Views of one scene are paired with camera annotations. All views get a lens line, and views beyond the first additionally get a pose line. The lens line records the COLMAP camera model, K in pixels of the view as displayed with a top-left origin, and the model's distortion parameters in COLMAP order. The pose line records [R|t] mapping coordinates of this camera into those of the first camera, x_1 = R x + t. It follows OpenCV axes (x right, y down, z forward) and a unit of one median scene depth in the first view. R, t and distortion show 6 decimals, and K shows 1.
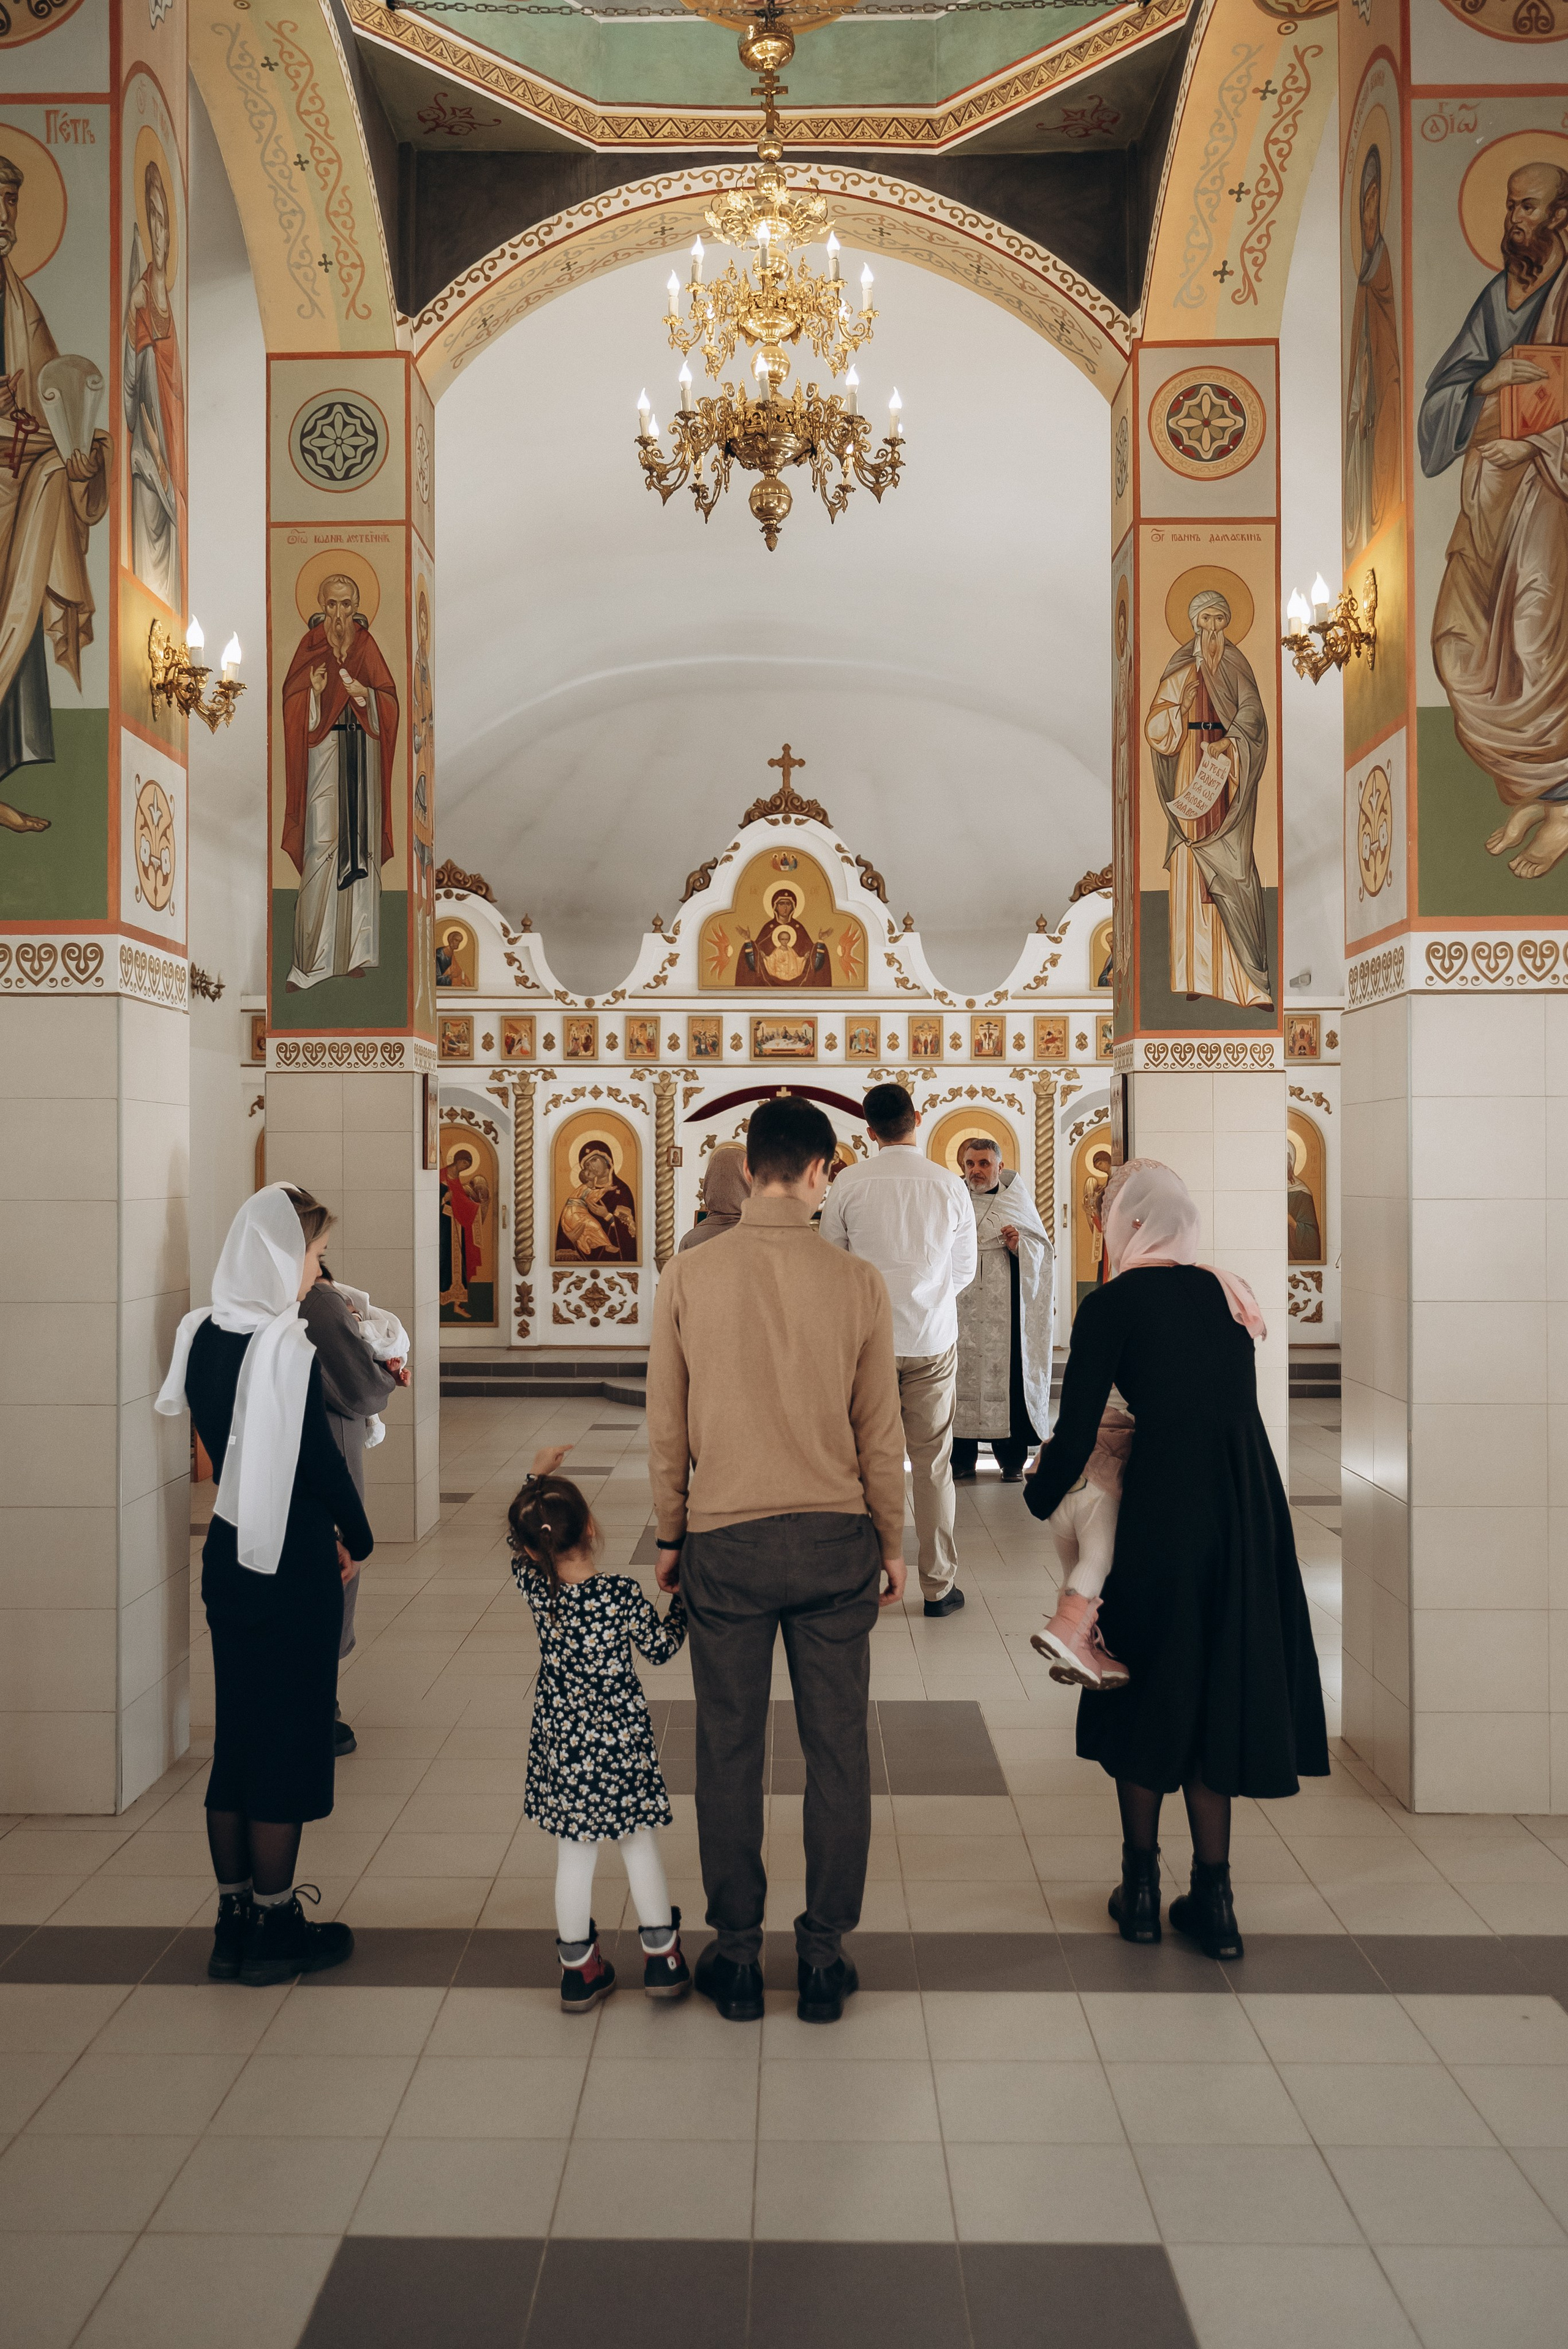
lens RADIAL K [[2045.5, 0, 744.0], [0, 2045.5, 1170.6], [0, 0, 1]] dist [0.029473, 0.001765]
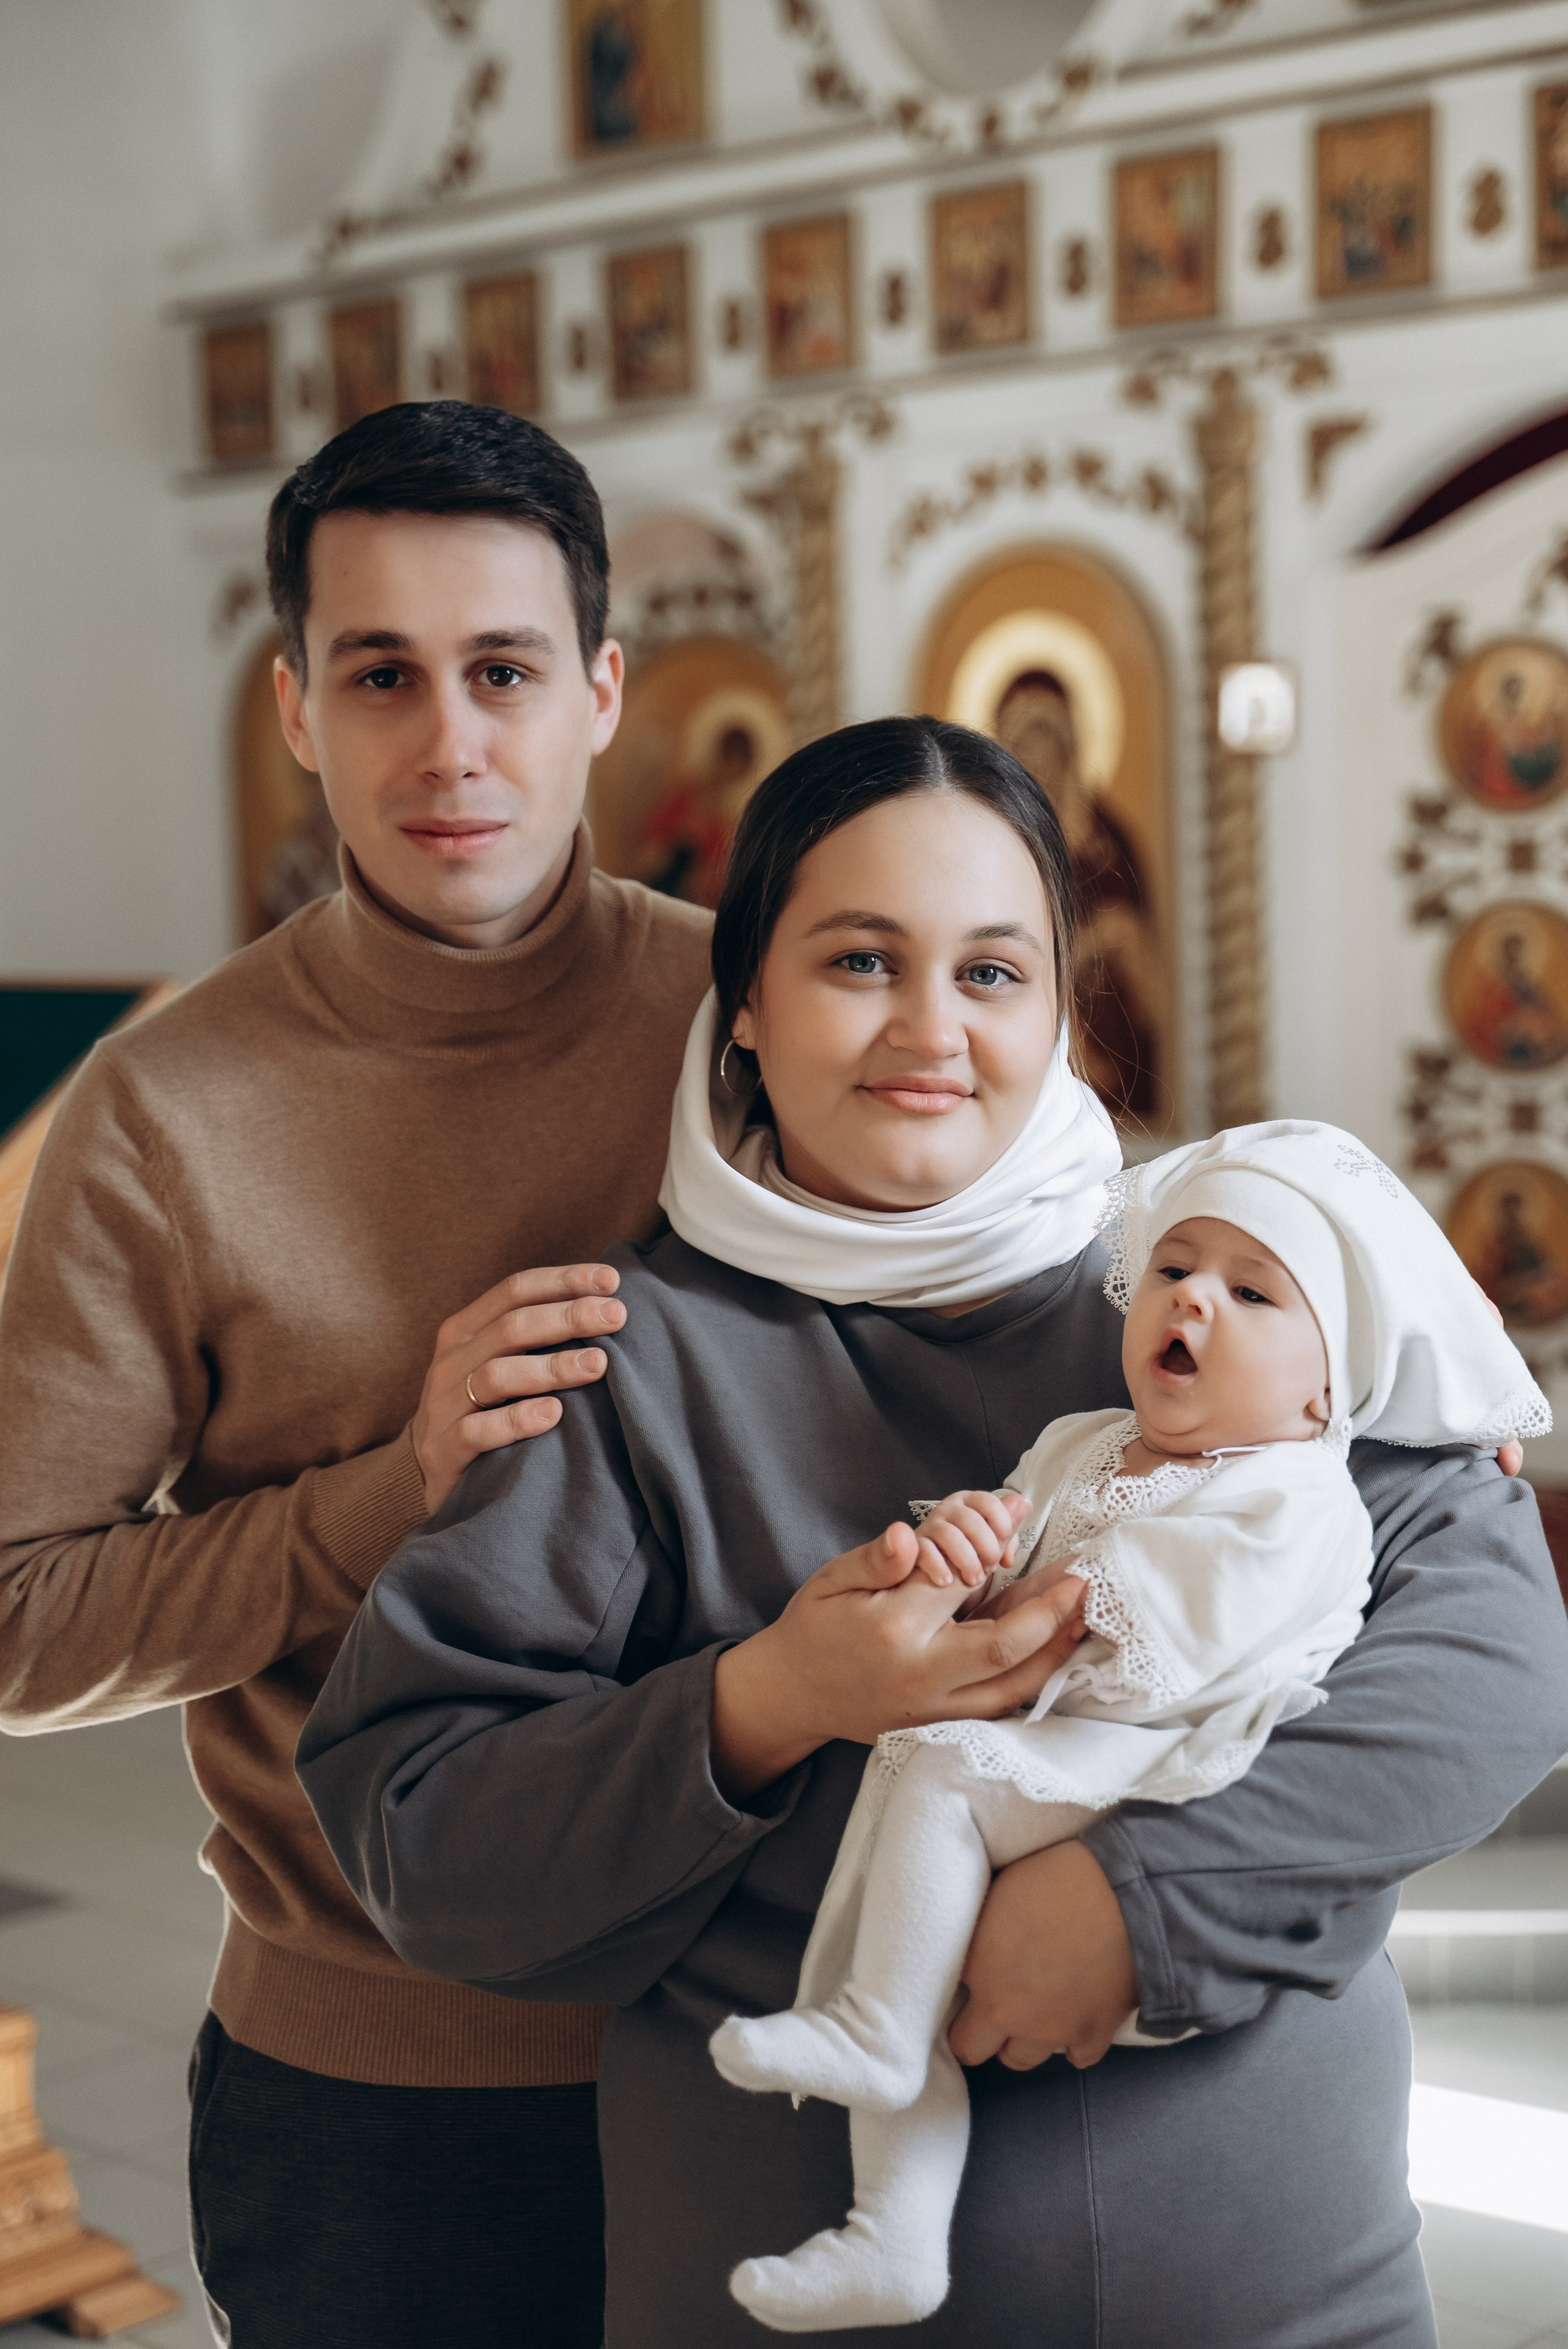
lens RADIAL K [[3766.8, 0, 803.2], [0, 3766.8, 1205.2], [0, 0, 1]] dist [0.002239, 0.000000]
pose [[0.746782, 0.038847, -0.663934, 0.230126], [0.020966, 0.996421, 0.081883, 0.015106], [0.664739, -0.075069, 0.743295, 0.616629]]
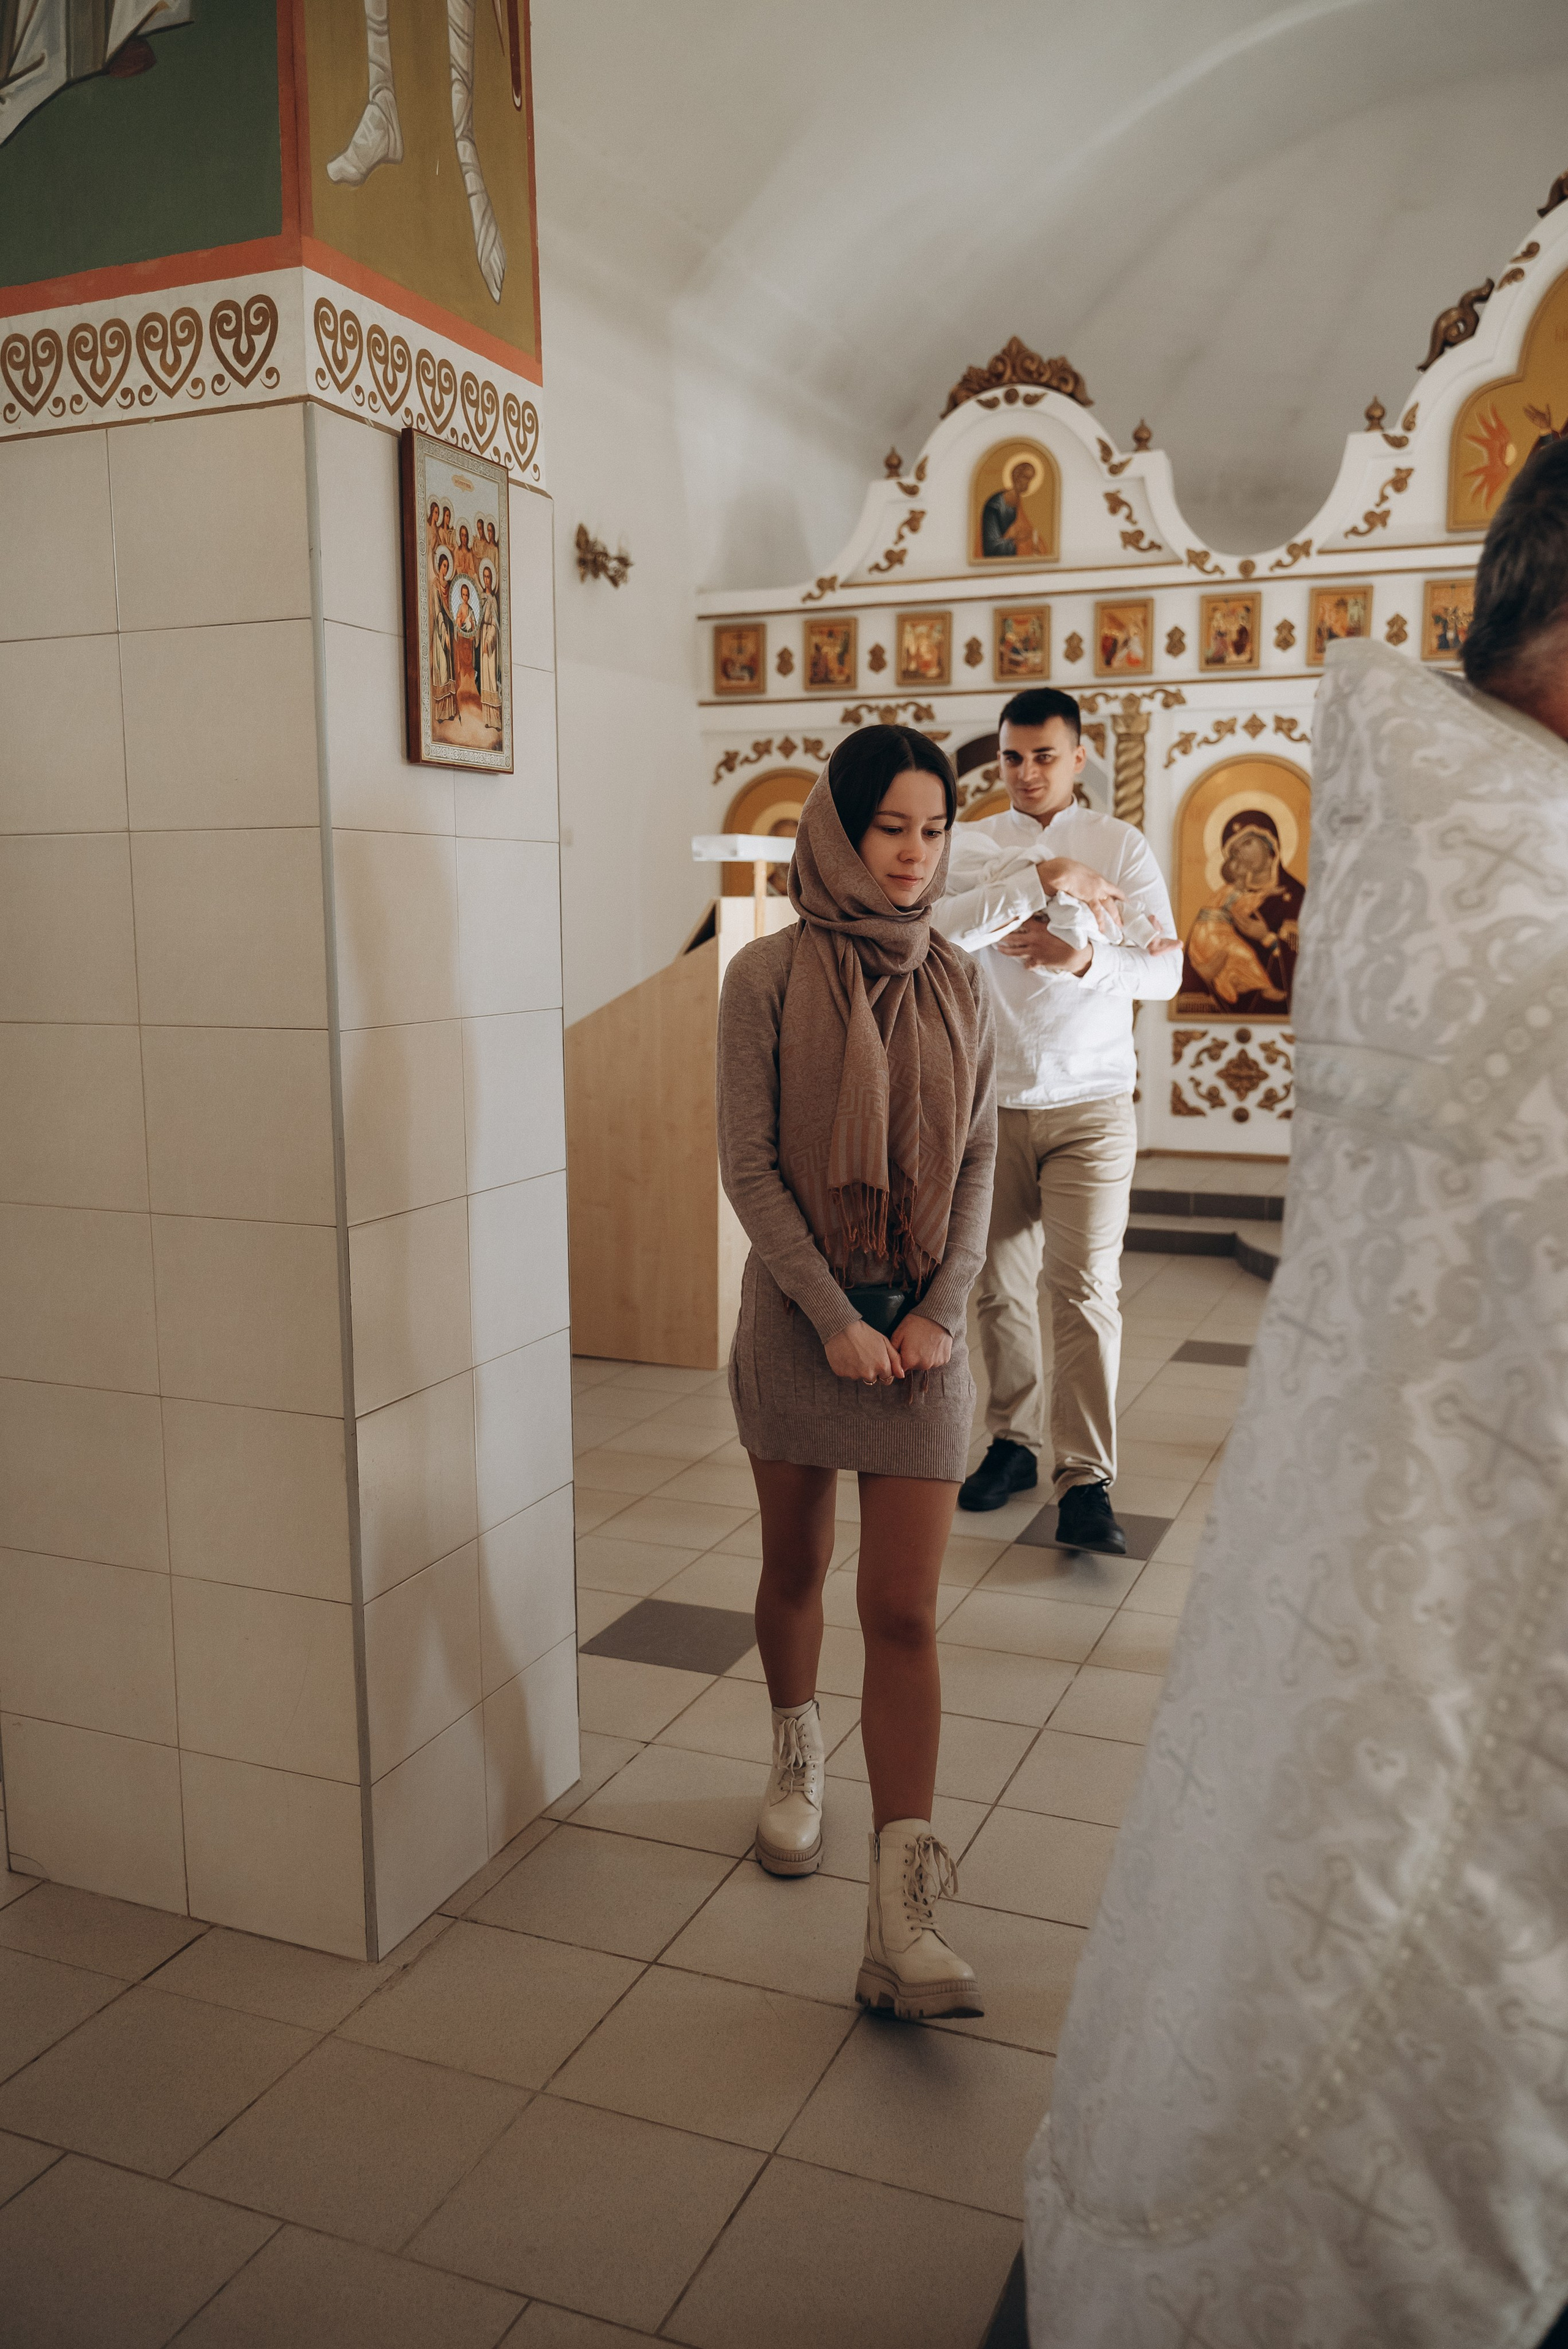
lens RADIAL K [[1919.3, 0, 769.2], [0, 1919.3, 1166.1], [0, 0, 1]] dist [0.003602, -0.001169]
pose [[0.934555, 0.042522, -0.353269, -0.002478], [0.005979, 0.990817, 0.135081, 0.011727], [0.355769, -0.128353, 0.925718, 0.425650]]
